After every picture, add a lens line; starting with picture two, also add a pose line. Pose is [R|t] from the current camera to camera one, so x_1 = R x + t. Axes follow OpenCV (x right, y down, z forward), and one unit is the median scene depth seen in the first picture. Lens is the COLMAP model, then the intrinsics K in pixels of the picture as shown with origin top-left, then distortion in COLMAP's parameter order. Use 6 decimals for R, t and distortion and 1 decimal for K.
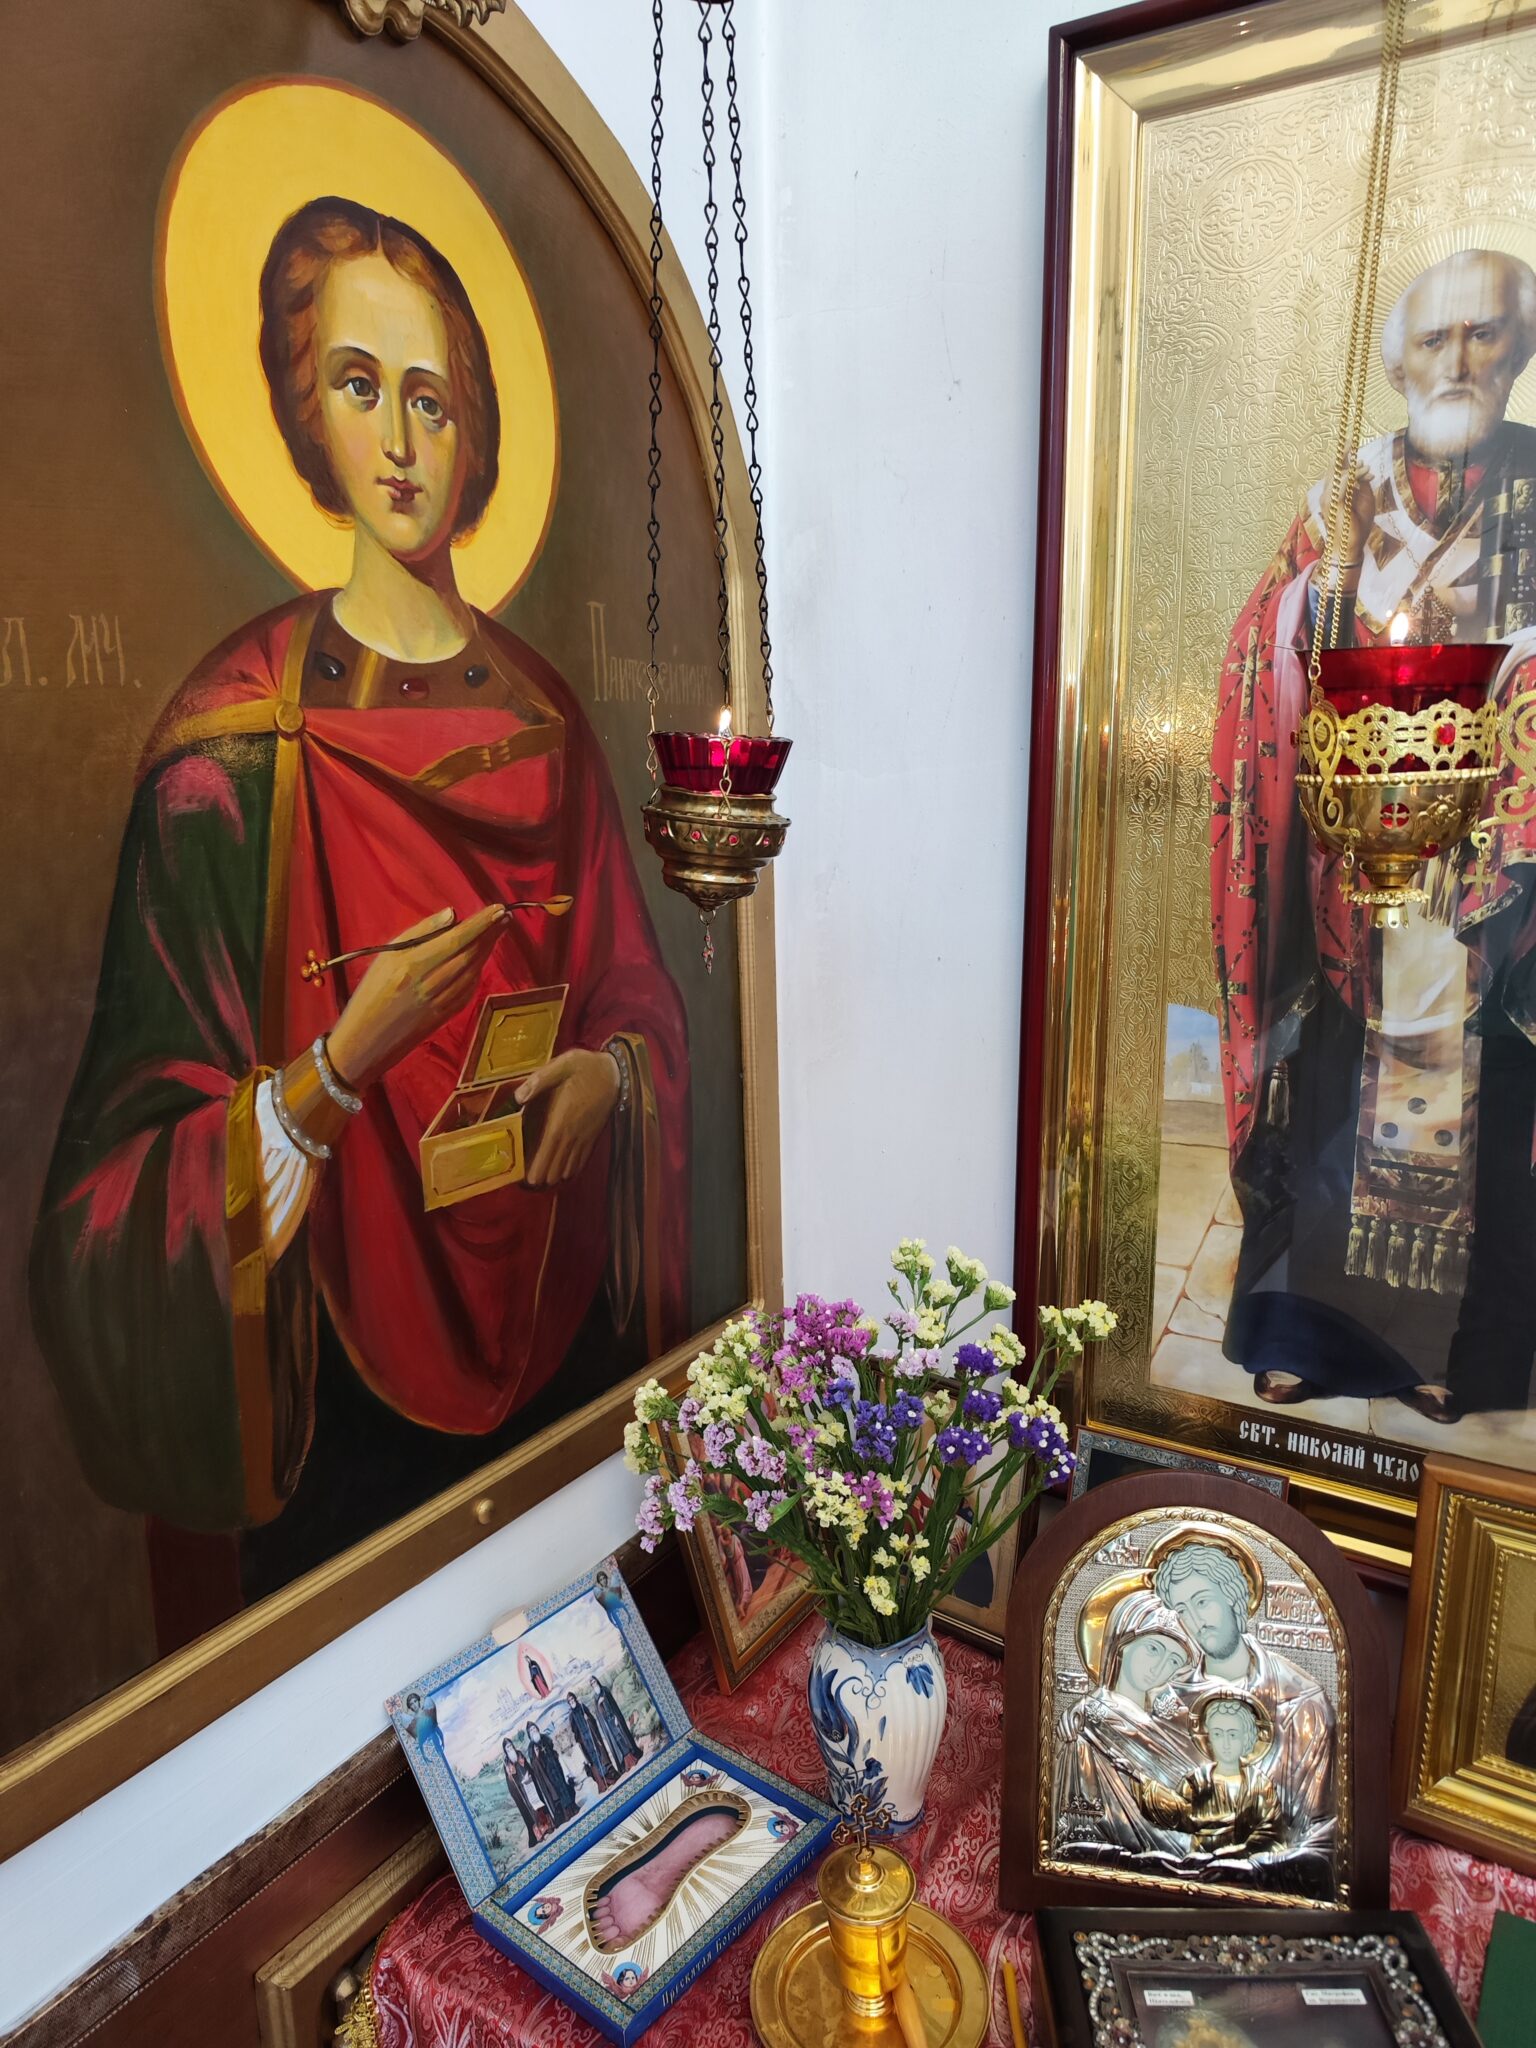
lens RADIAL K [[1383.5, 0, 768.0], [0, 1383.5, 1024.0], [0, 0, 1]] dist [0.044796, -0.032744]
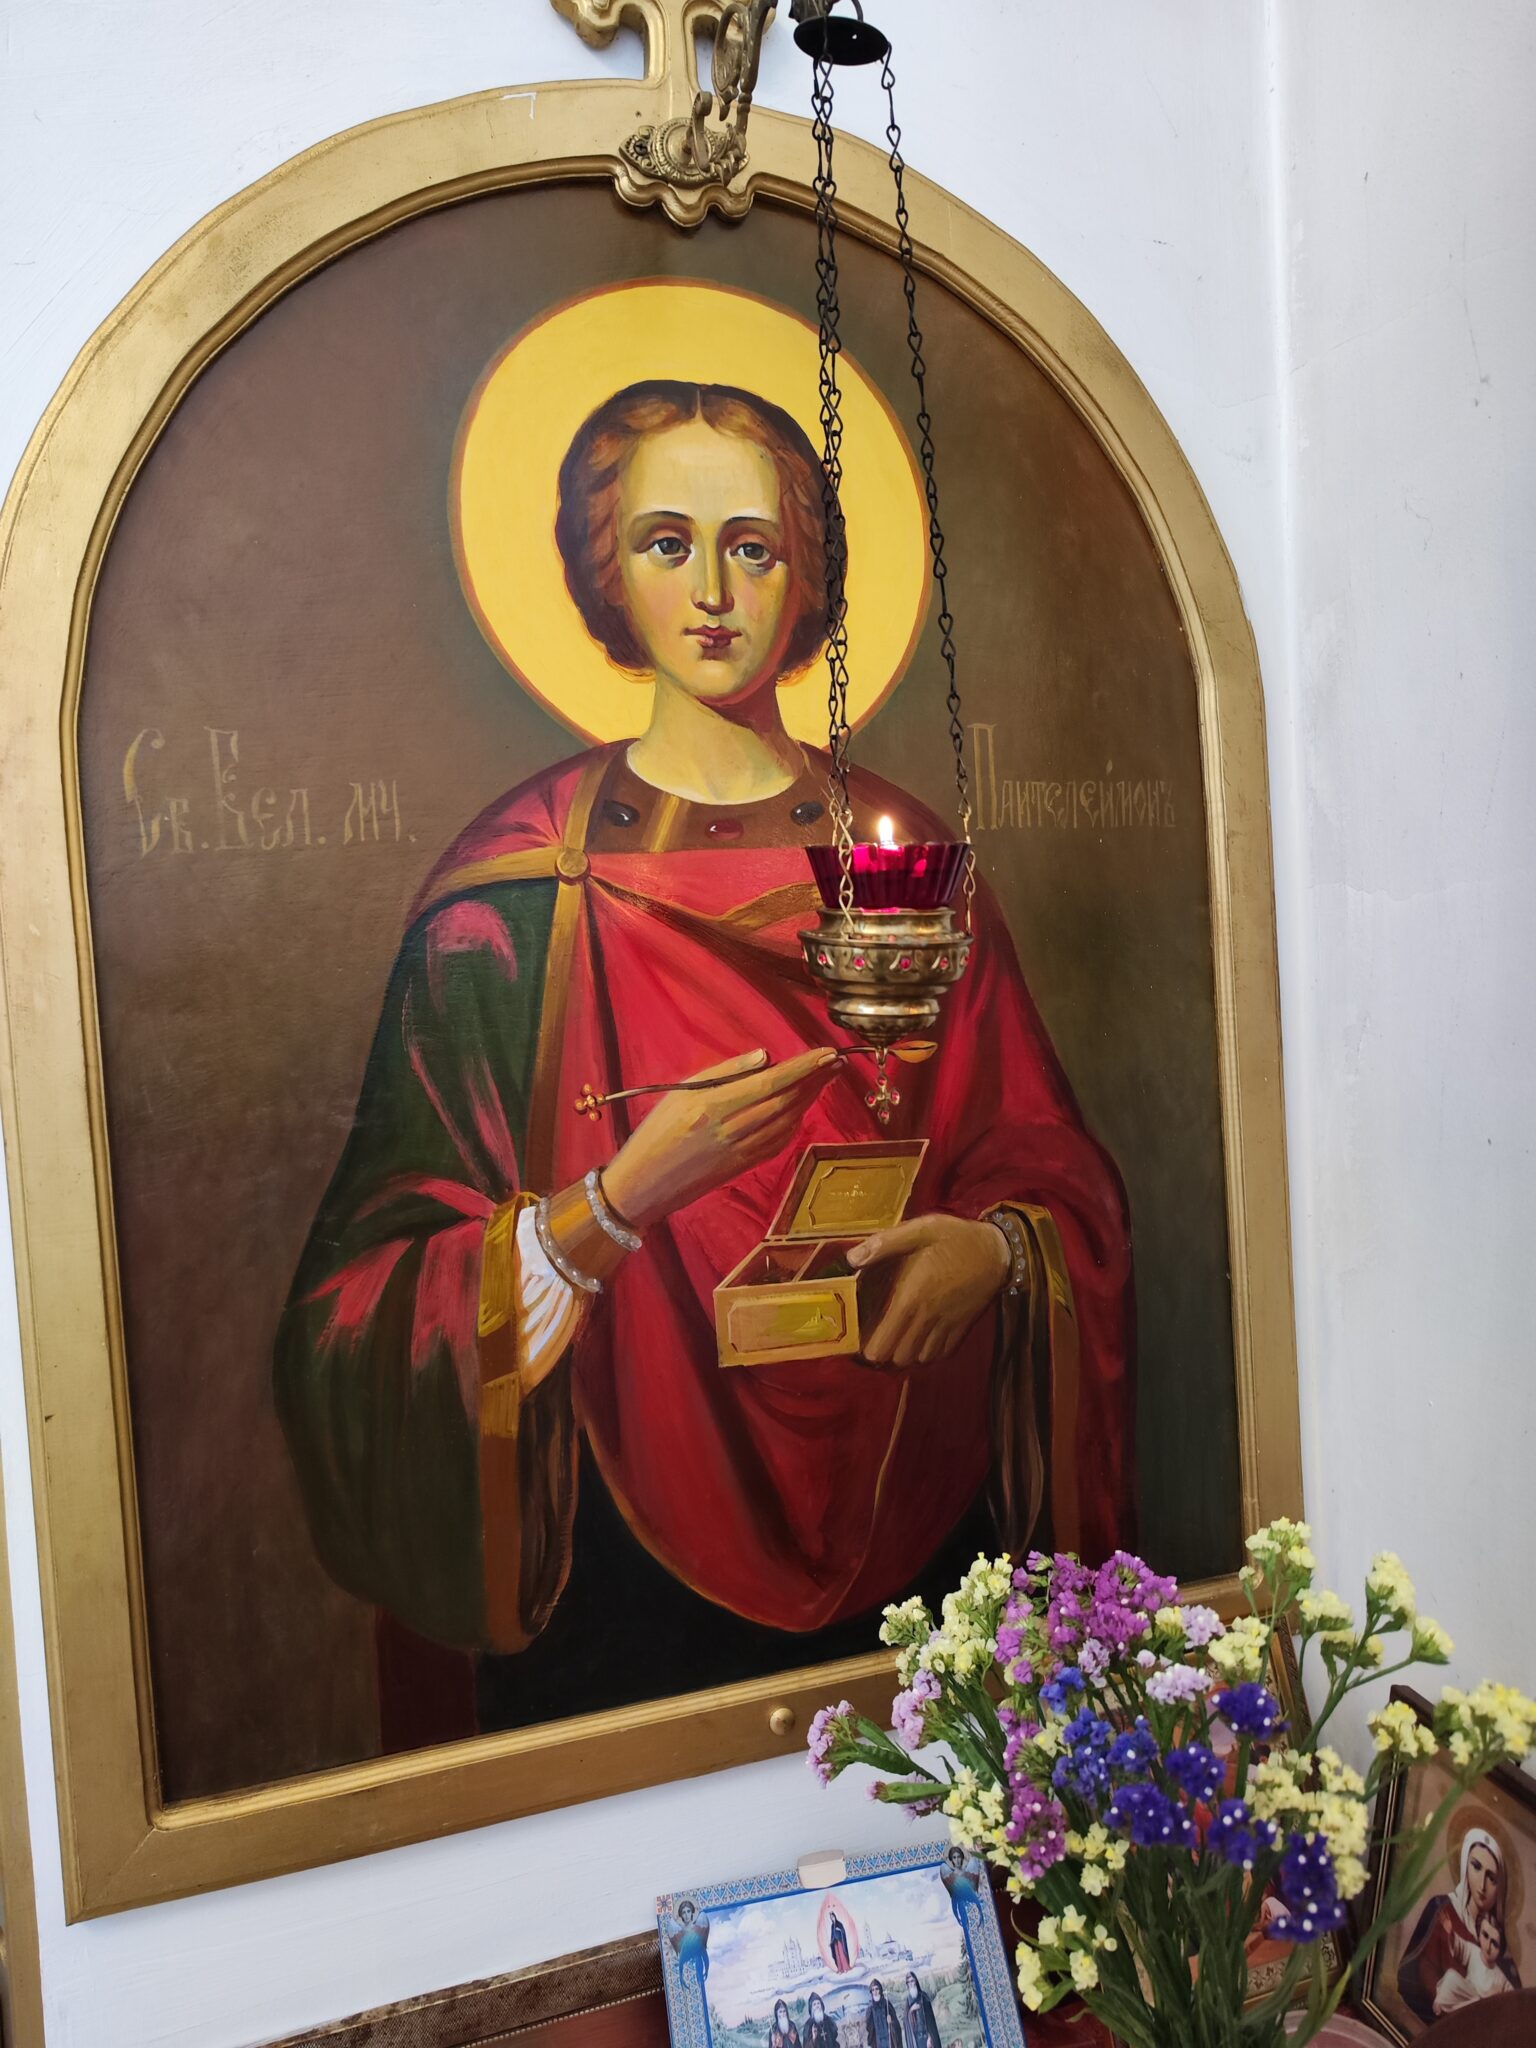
lens RADIAL K [[1383.5, 0, 768.0], [0, 1383.5, 1024.0], [0, 0, 1]] dist [0.044796, -0.032744]
pose [[0.784180, 0.010295, -0.620448, 0.397956], [-0.085506, 0.992117, -0.091608, -0.014629], [0.614614, 0.124890, 0.778879, 0.274698]]
